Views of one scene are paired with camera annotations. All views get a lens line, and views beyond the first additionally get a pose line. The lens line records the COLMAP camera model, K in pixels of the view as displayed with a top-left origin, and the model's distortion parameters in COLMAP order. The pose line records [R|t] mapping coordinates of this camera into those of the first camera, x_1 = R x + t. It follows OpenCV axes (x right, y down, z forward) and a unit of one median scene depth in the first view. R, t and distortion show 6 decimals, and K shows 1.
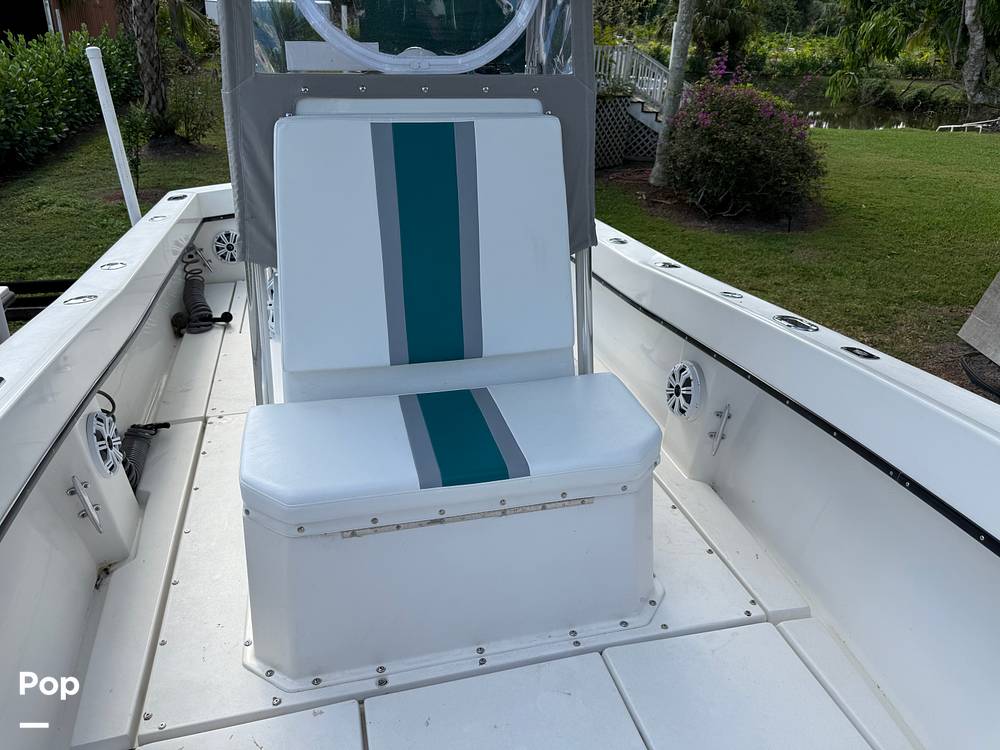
lens RADIAL K [[698.4, 0, 500.0], [0, 698.4, 375.0], [0, 0, 1]] dist [0.044383, -0.060120]
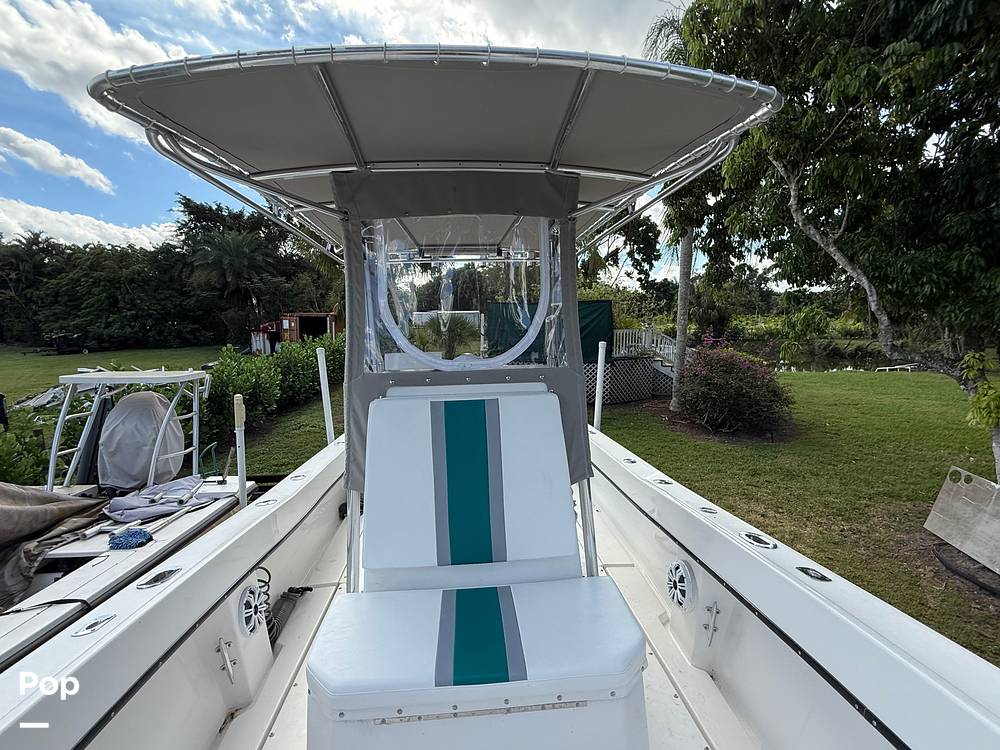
lens RADIAL K [[446.5, 0, 500.0], [0, 446.5, 375.0], [0, 0, 1]] dist [-0.000118, -0.000317]
pose [[0.985308, -0.021153, -0.169471, 0.087740], [-0.036472, 0.943348, -0.329794, -0.061769], [0.166846, 0.331130, 0.928717, 0.060426]]
